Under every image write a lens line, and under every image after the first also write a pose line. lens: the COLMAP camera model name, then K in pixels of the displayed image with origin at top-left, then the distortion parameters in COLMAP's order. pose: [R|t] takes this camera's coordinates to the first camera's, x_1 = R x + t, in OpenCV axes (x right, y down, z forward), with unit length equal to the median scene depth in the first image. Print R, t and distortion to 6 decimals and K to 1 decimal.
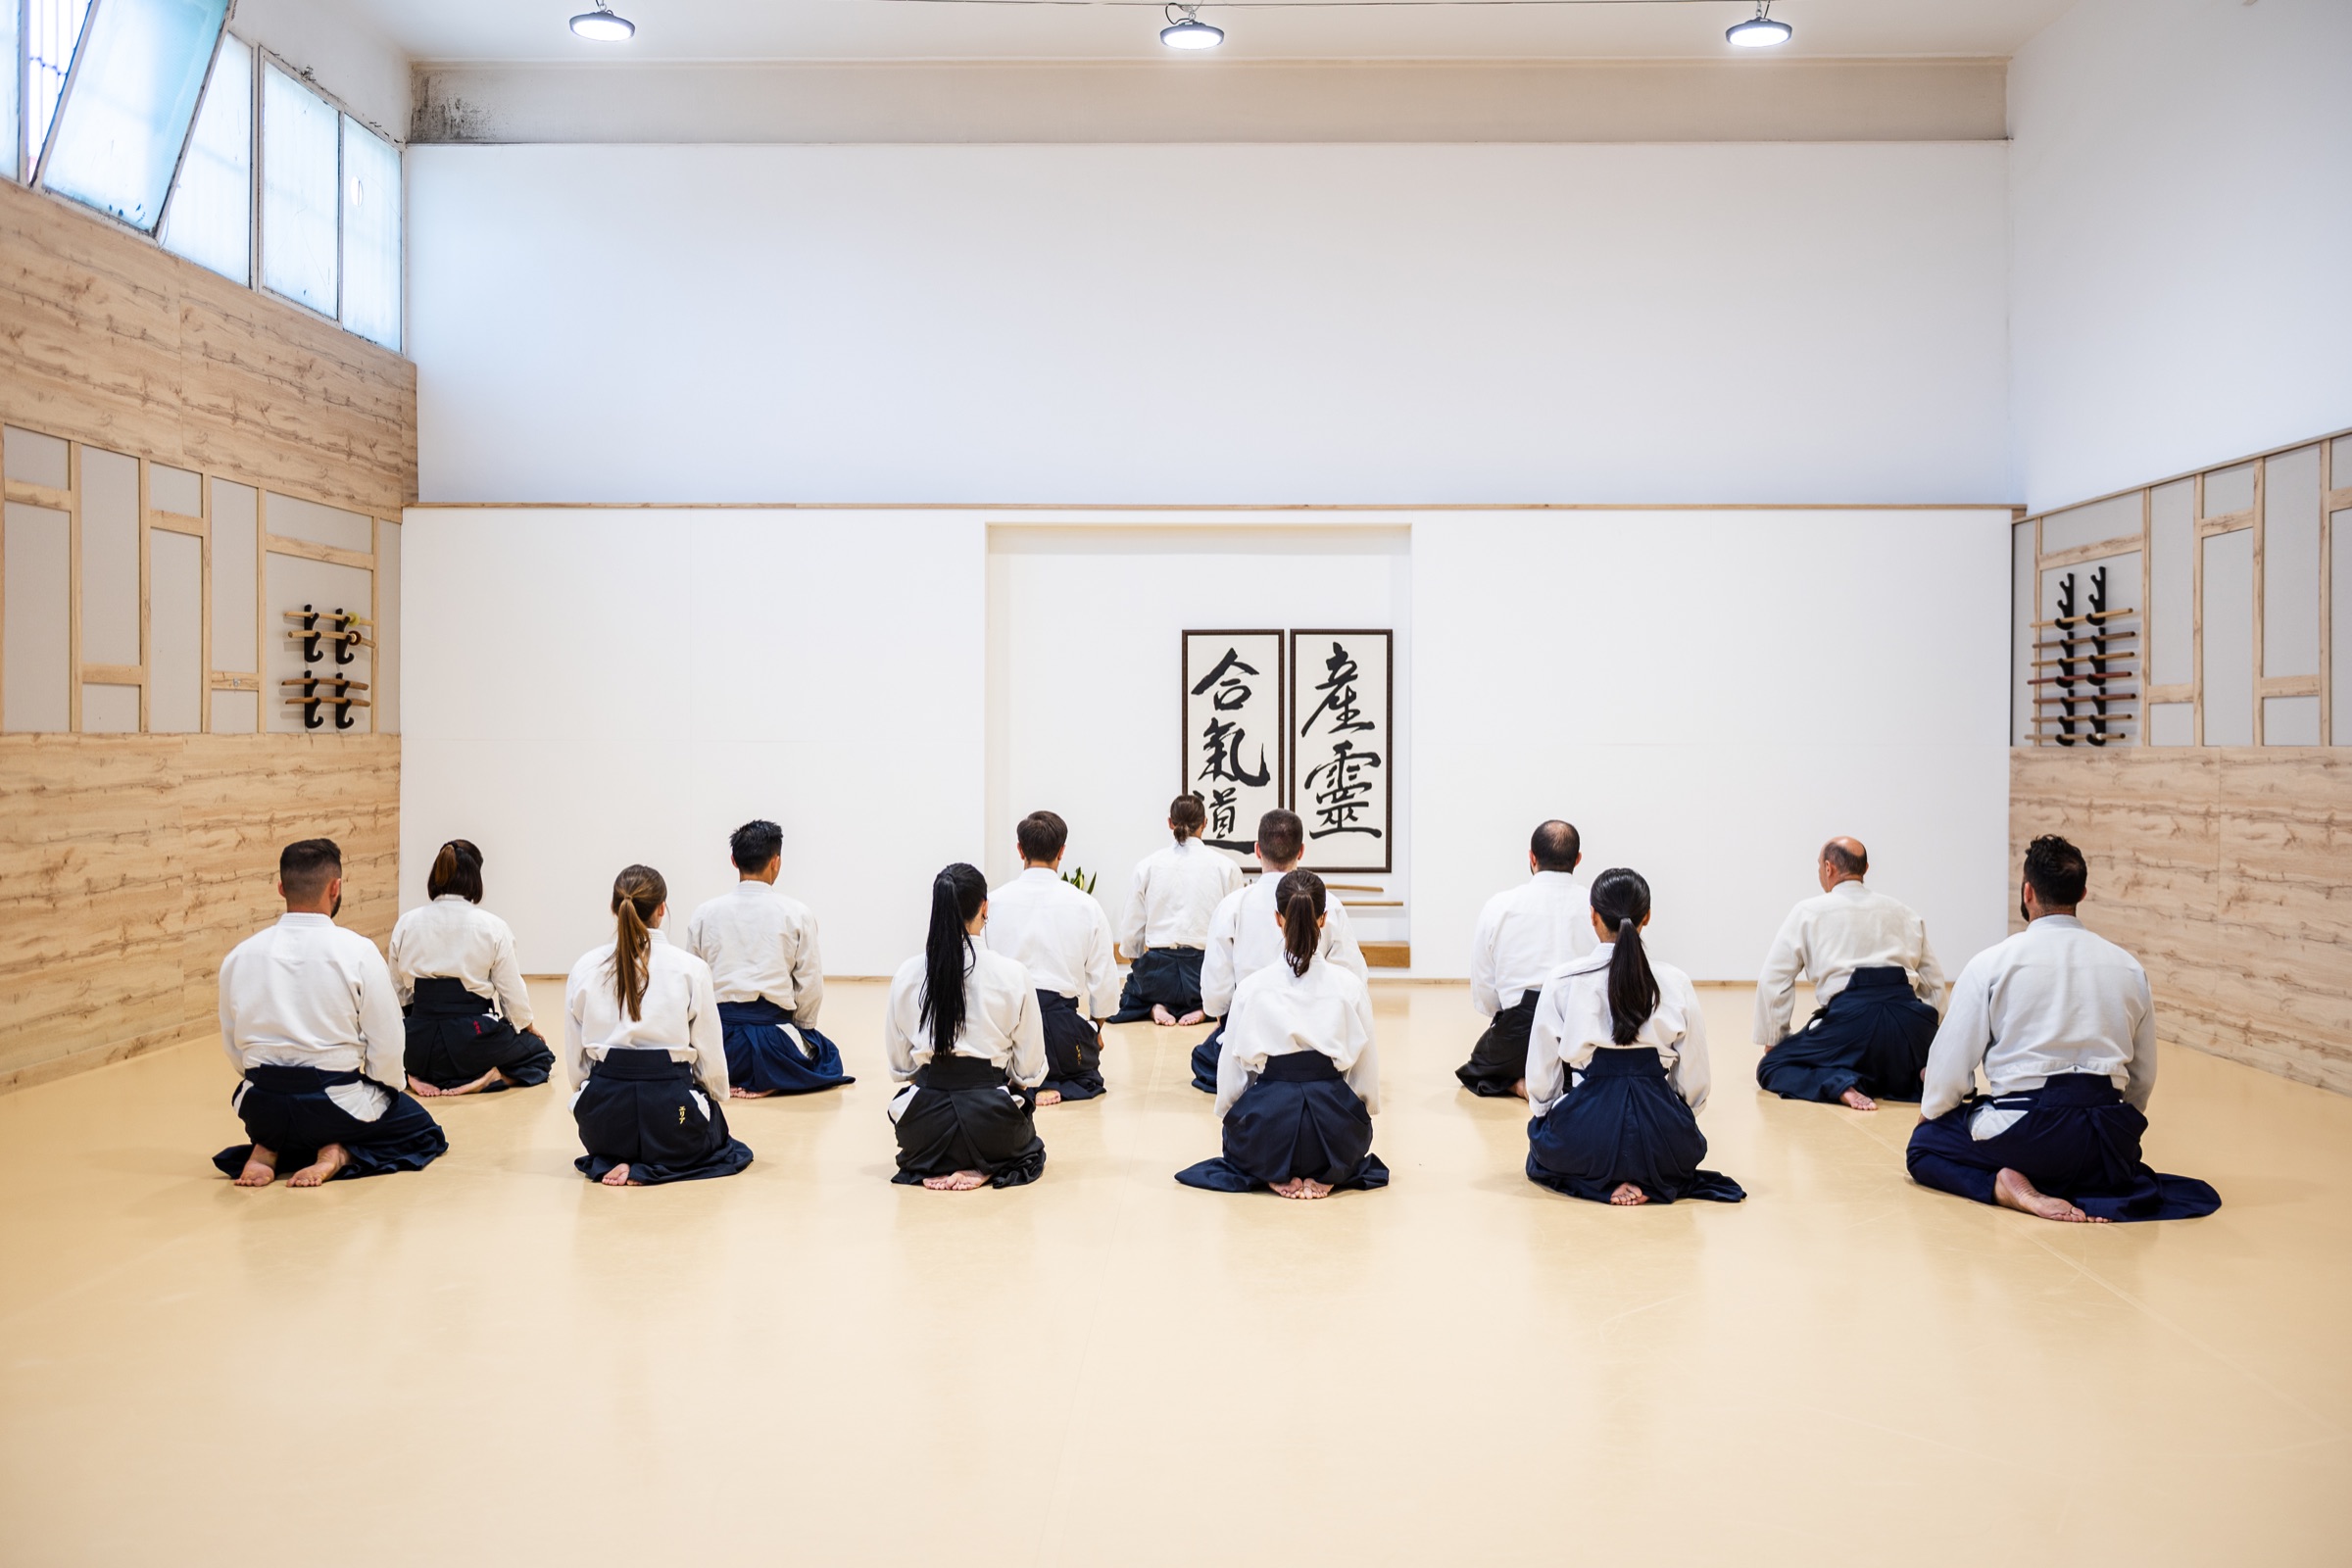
lens RADIAL K [[2255.5, 0, 1227.5], [0, 2255.5, 781.2], [0, 0, 1]] dist [-0.006376, 0.012428]
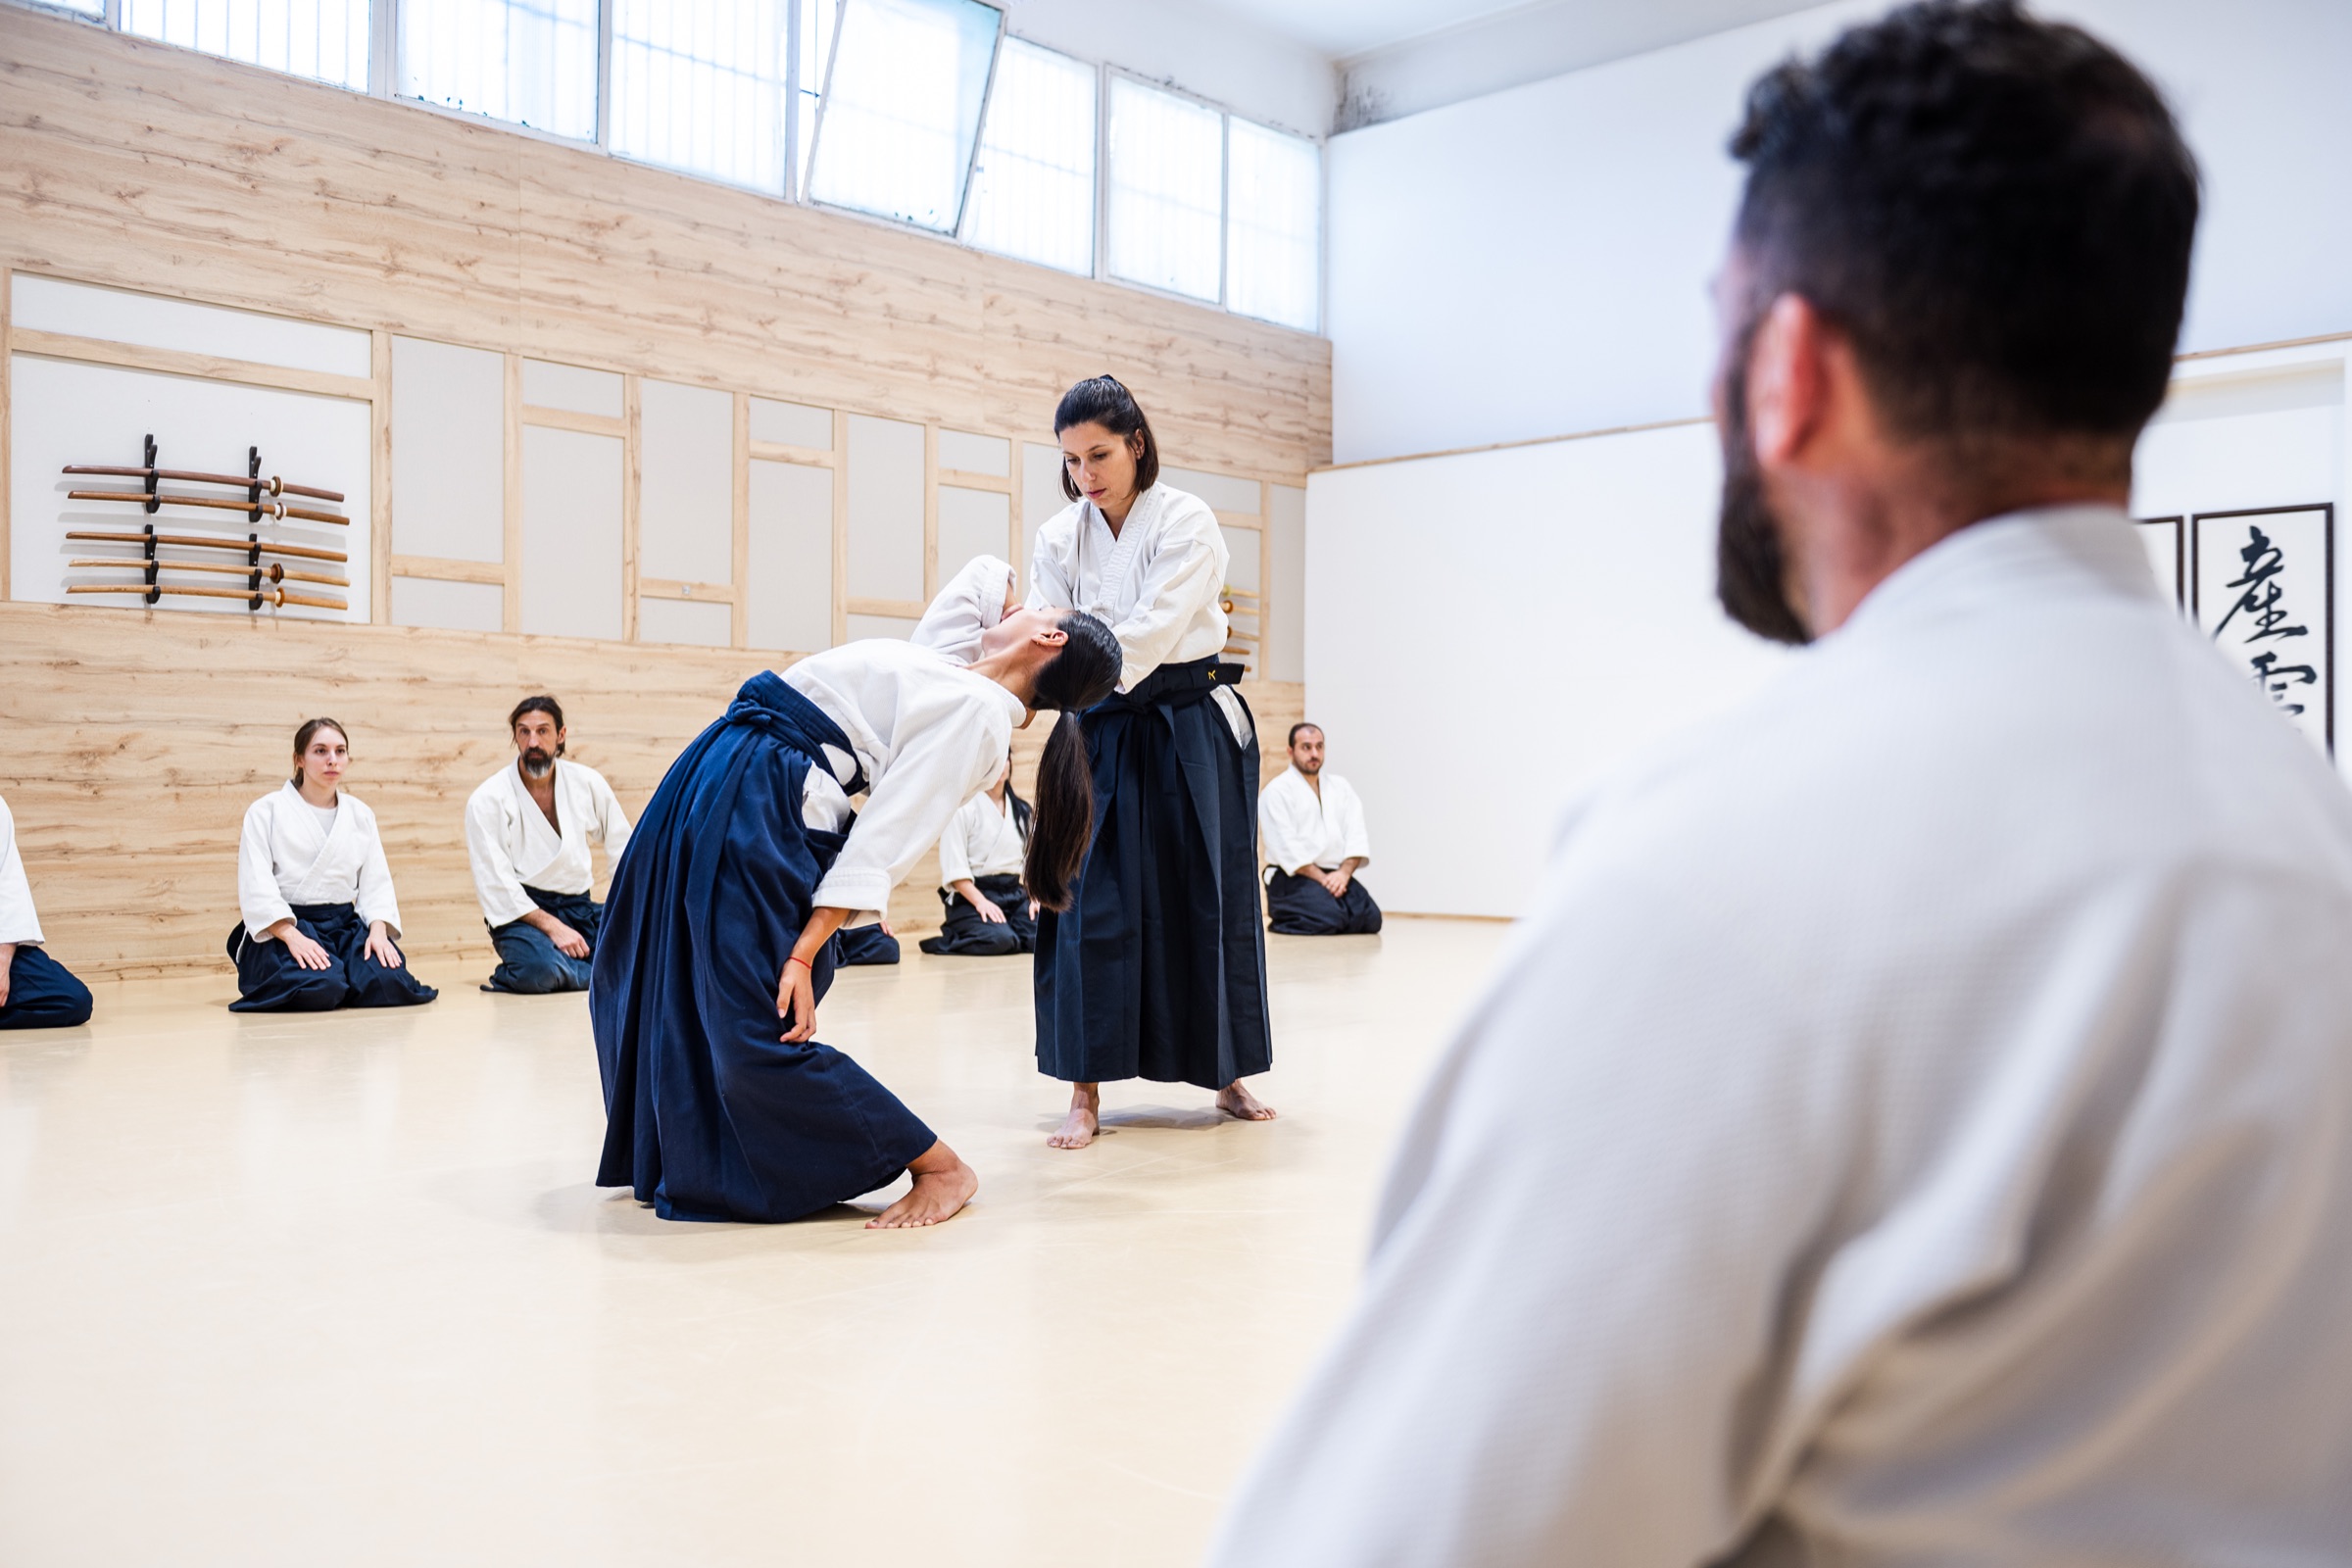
lens RADIAL K [[2137.5, 0, 1214.4], [0, 2137.5, 790.5], [0, 0, 1]] dist [0.003970, -0.009024]
pose [[0.740392, -0.003523, -0.672167, 0.279109], [-0.013898, 0.999692, -0.020548, 0.050155], [0.672032, 0.024555, 0.740115, 0.213409]]
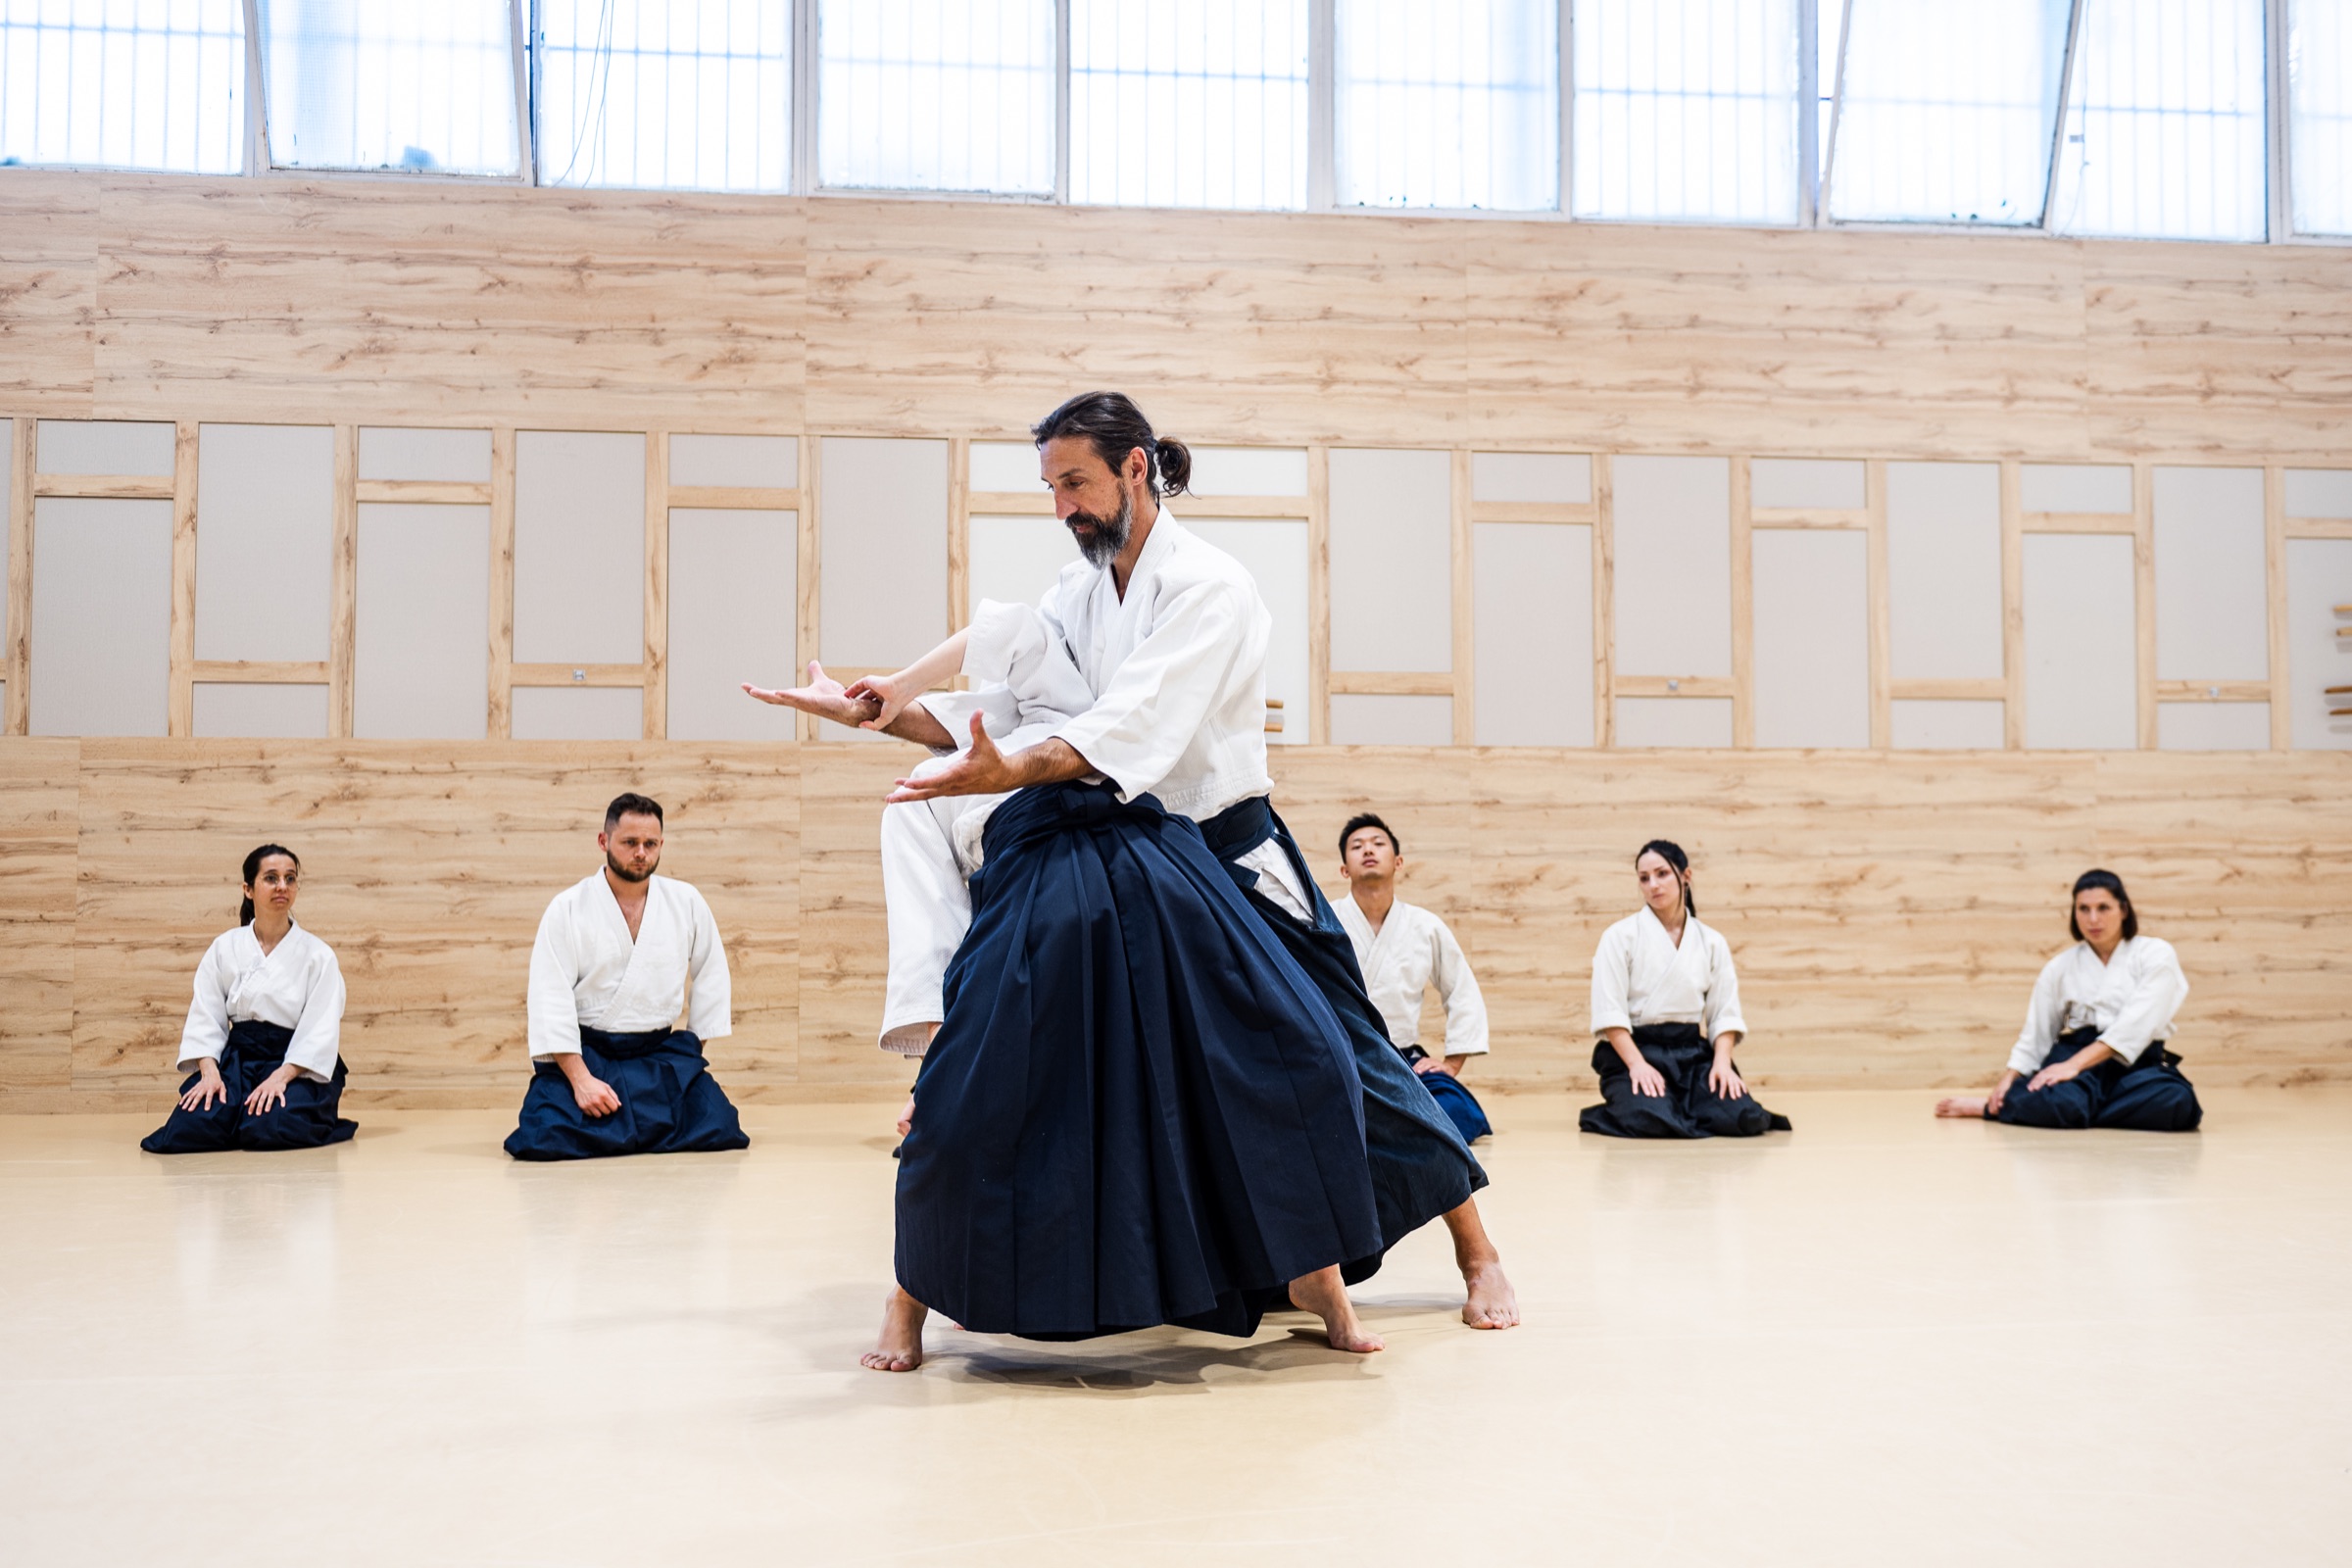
lens RADIAL K [[2149.3, 0, 1211.4], [0, 2149.3, 814.6], [0, 0, 1]] dist [0.001627, 0.000122]
pose [[0.108228, -0.054320, -0.992641, 0.281282], [-0.016373, 0.998273, -0.056413, 0.046712], [0.993991, 0.022358, 0.107152, 0.430176]]
